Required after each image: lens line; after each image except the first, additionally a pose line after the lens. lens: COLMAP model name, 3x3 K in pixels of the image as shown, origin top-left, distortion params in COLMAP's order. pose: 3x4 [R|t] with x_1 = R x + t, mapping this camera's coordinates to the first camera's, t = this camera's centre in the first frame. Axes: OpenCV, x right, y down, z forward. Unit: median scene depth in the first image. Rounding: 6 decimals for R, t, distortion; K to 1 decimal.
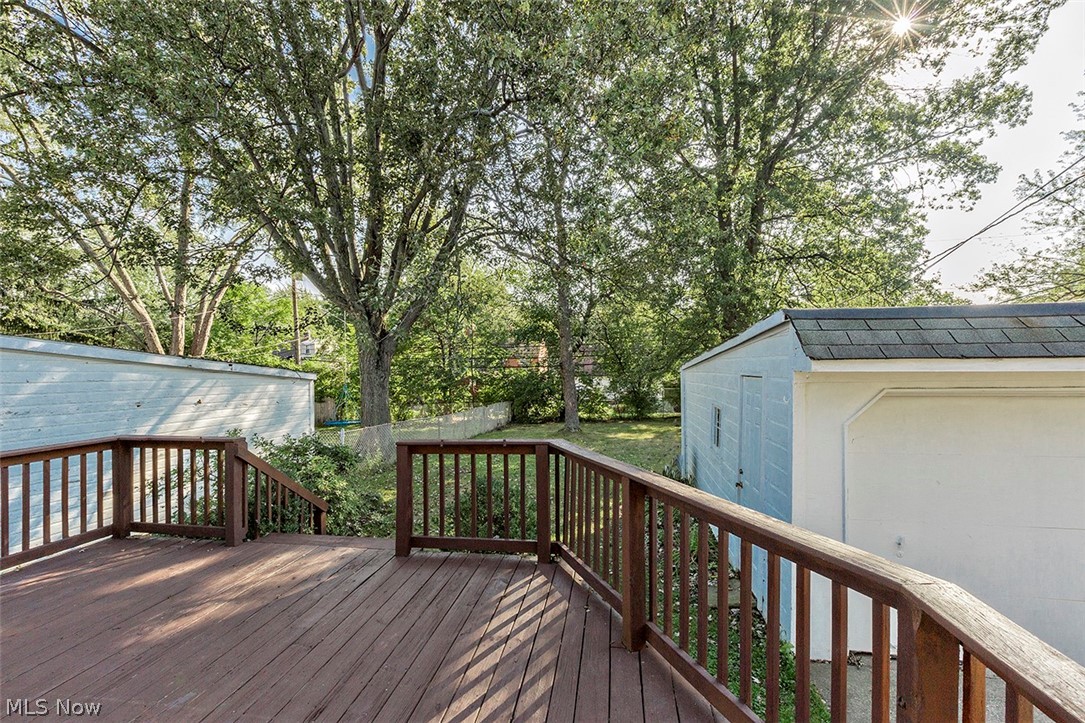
lens RADIAL K [[508.6, 0, 542.5], [0, 508.6, 361.5], [0, 0, 1]] dist [0.028977, 0.000077]
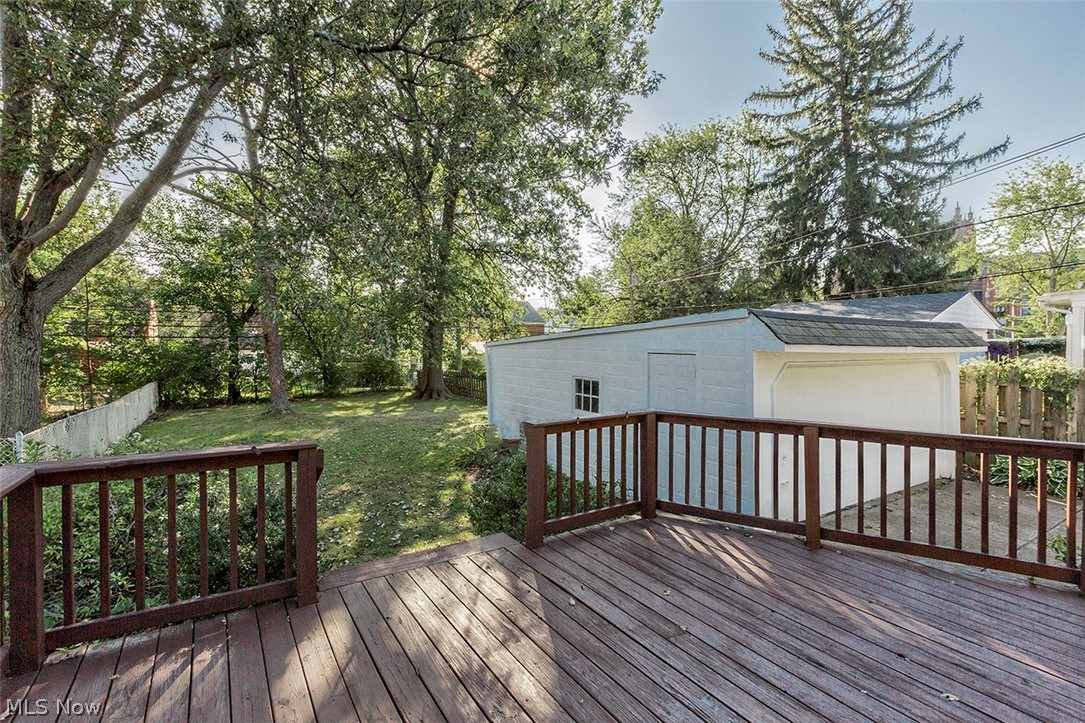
lens RADIAL K [[494.5, 0, 542.7], [0, 494.5, 348.6], [0, 0, 1]] dist [0.000191, -0.000195]
pose [[0.742315, 0.011457, 0.669953, -0.890786], [-0.028646, 0.999482, 0.014647, 0.008035], [-0.669438, -0.030064, 0.742259, 0.346945]]
